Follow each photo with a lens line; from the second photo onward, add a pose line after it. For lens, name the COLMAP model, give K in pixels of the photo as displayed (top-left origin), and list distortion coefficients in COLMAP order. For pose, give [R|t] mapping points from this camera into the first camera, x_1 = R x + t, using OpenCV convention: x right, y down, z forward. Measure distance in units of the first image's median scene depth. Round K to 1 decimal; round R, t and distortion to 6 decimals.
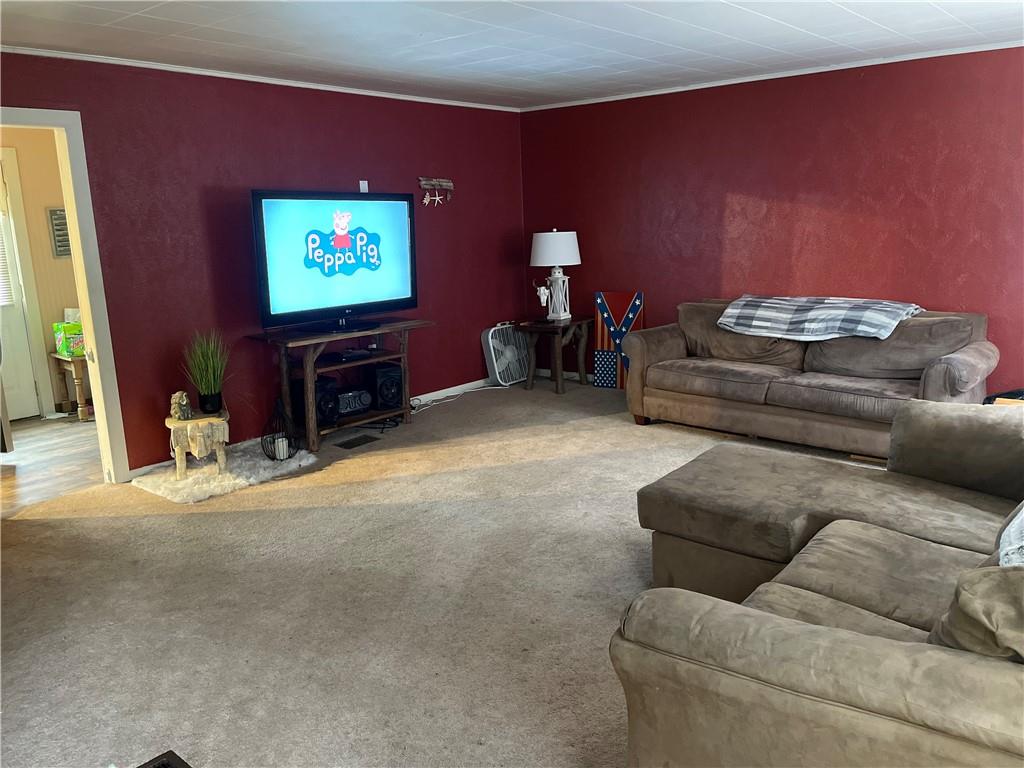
lens RADIAL K [[778.4, 0, 518.6], [0, 778.4, 385.3], [0, 0, 1]] dist [0.105605, -0.136468]
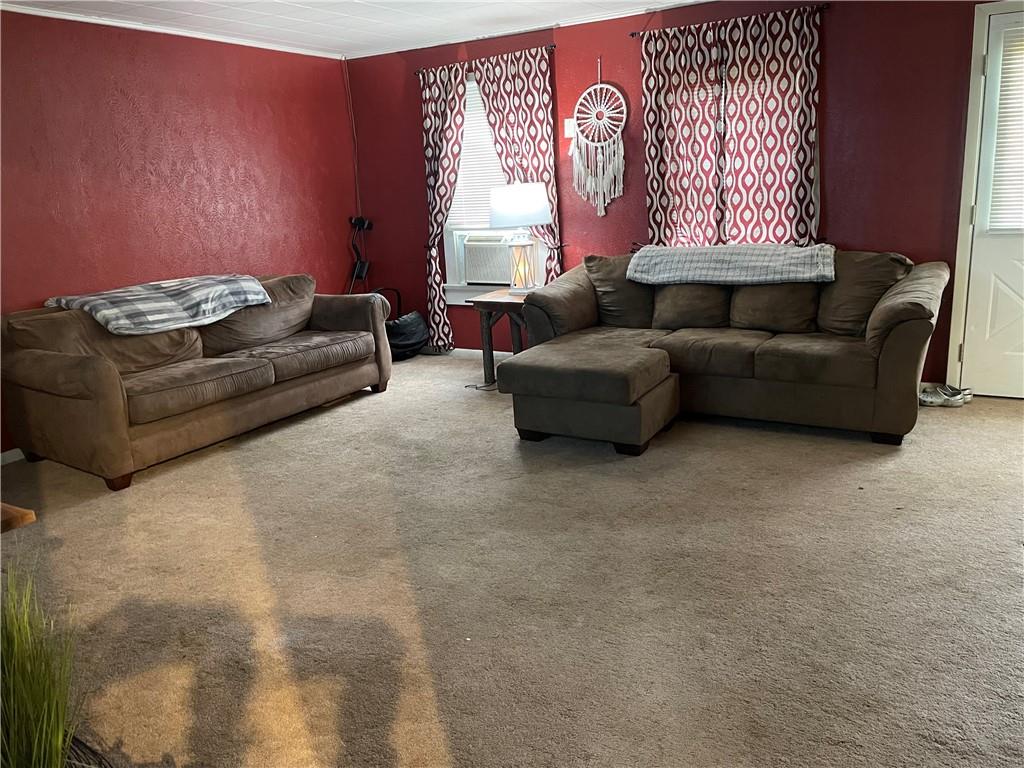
lens RADIAL K [[788.0, 0, 542.9], [0, 788.0, 394.5], [0, 0, 1]] dist [0.088053, -0.117439]
pose [[-0.193791, -0.223909, 0.955149, -0.611034], [0.261912, 0.926459, 0.270323, -0.128648], [-0.945435, 0.302552, -0.120895, 0.769179]]
